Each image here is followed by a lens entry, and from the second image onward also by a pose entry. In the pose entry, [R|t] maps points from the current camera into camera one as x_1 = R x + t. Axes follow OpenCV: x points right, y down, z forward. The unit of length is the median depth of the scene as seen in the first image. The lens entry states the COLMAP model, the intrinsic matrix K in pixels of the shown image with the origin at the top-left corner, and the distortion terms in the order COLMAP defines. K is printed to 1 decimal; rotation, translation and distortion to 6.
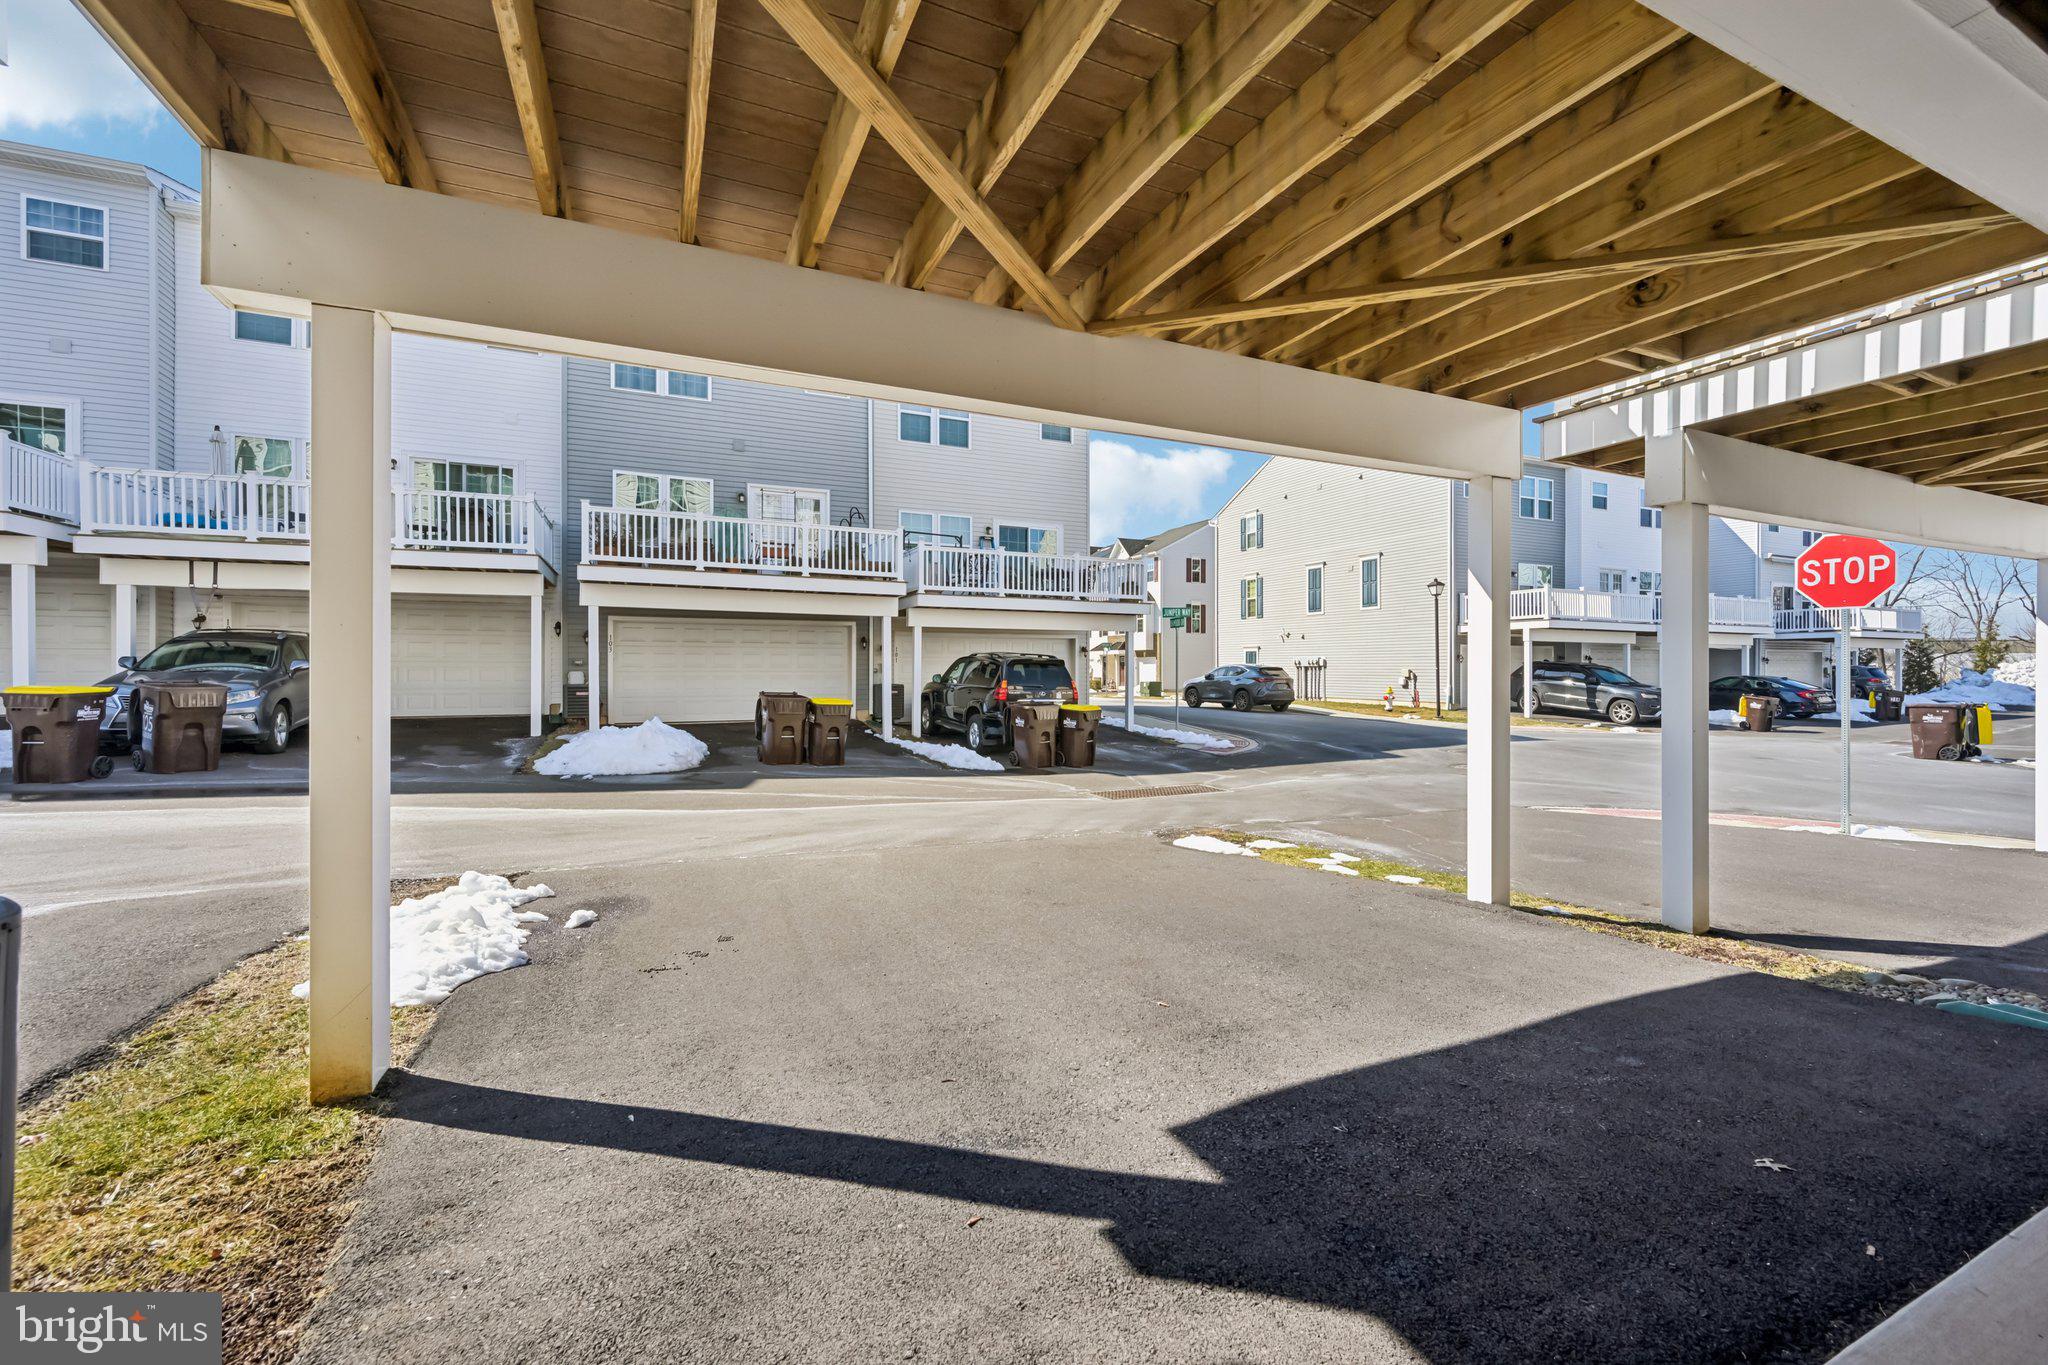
lens RADIAL K [[804.9, 0, 1024.2], [0, 804.9, 675.8], [0, 0, 1]] dist [0.000561, 0.000440]
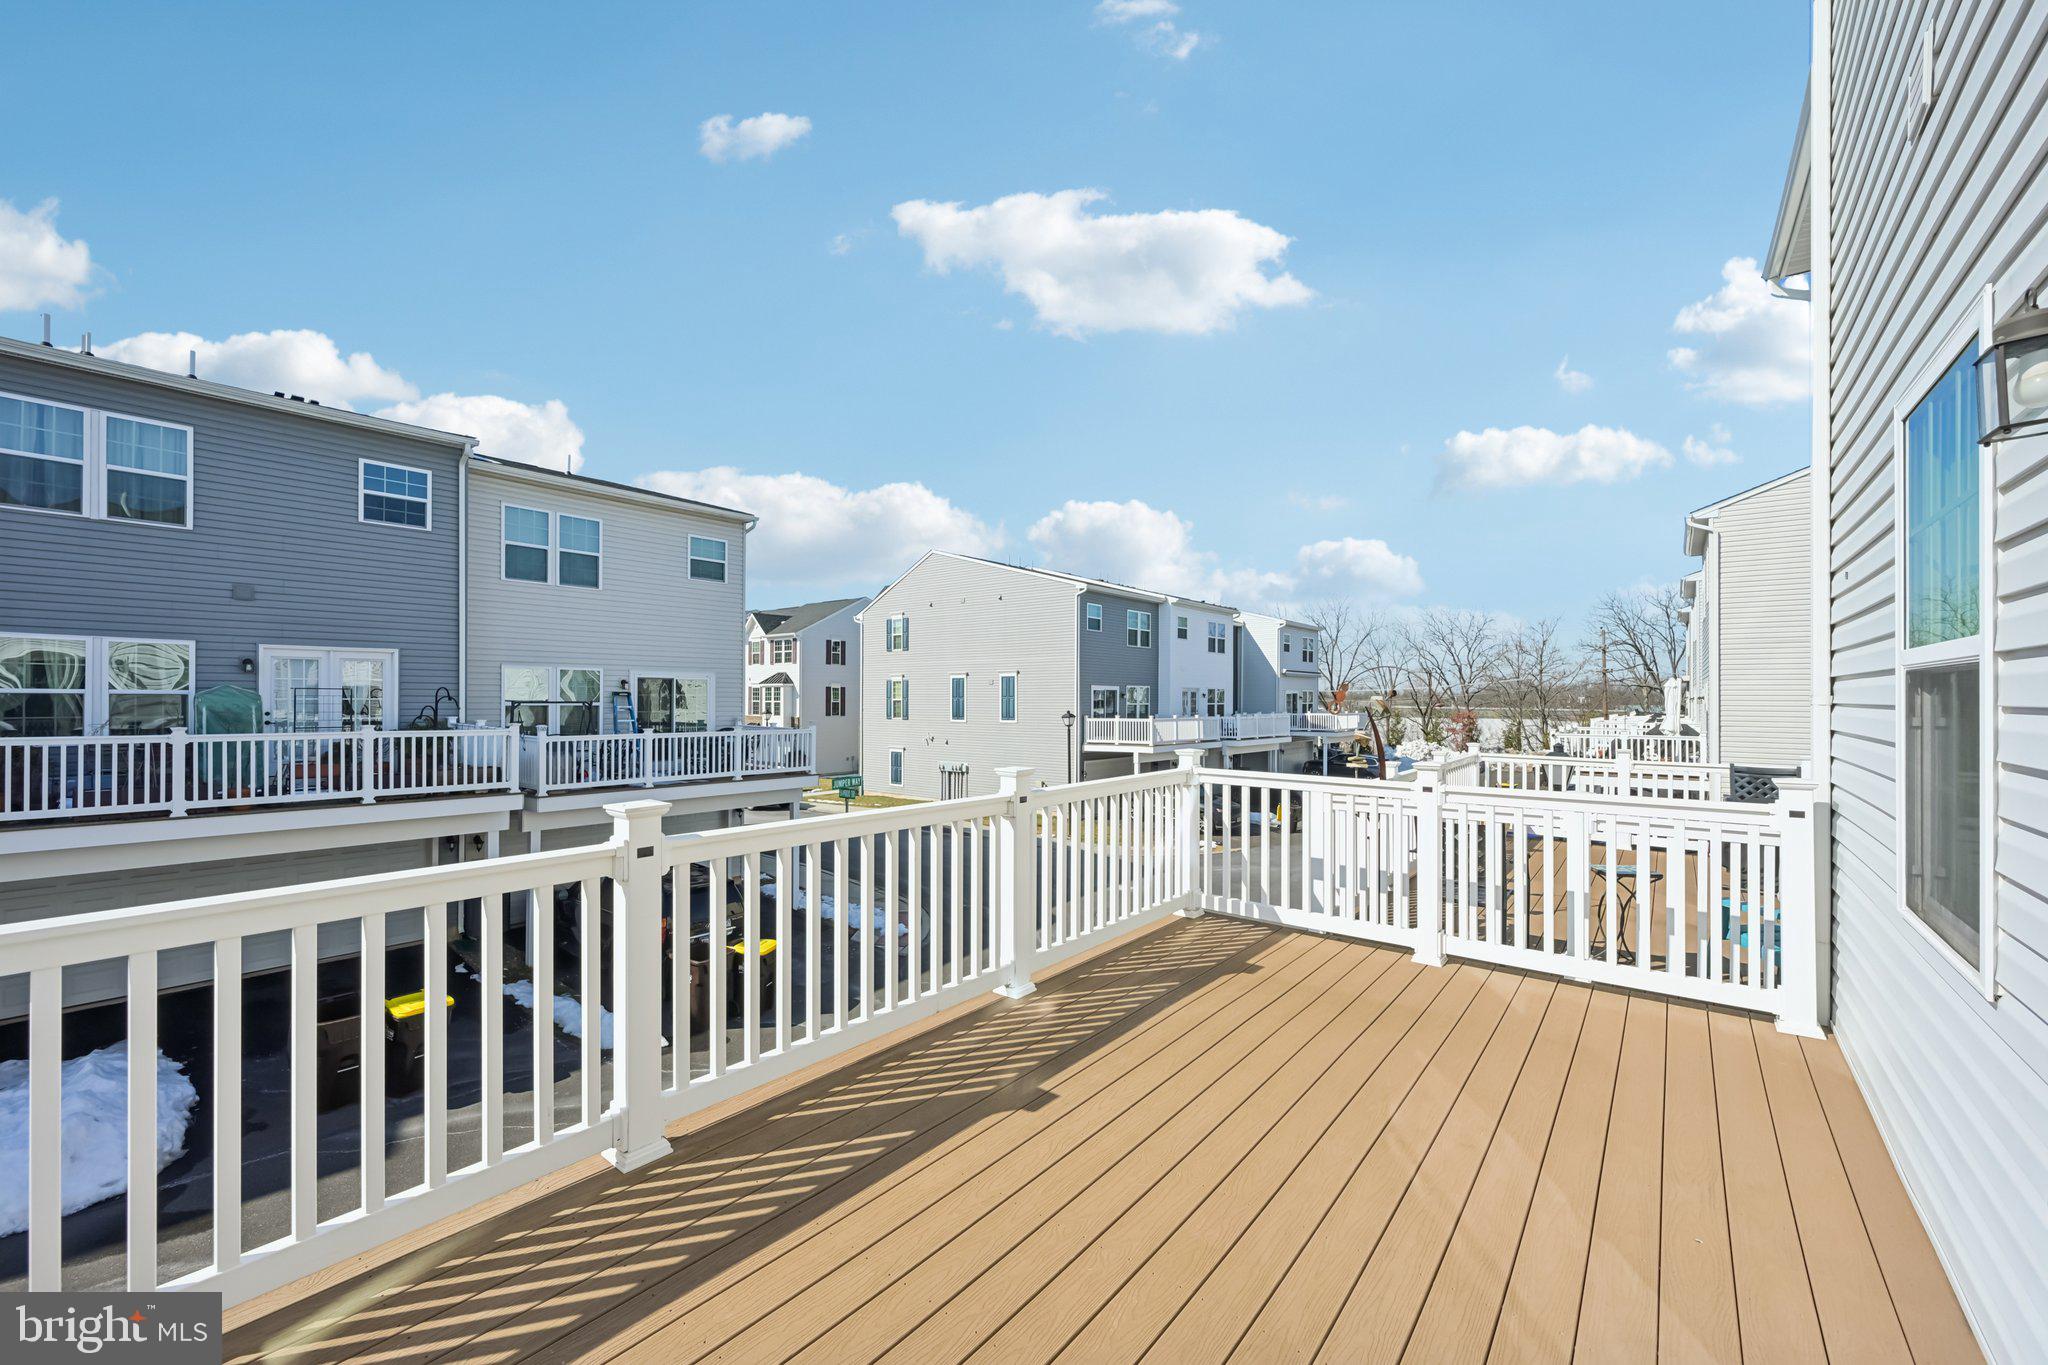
lens RADIAL K [[804.9, 0, 1019.3], [0, 804.9, 690.2], [0, 0, 1]] dist [0.000561, 0.000440]
pose [[0.895447, 0.004496, 0.445146, -0.031803], [-0.001765, 0.999977, -0.006549, -0.110224], [-0.445165, 0.005078, 0.895434, 0.031546]]
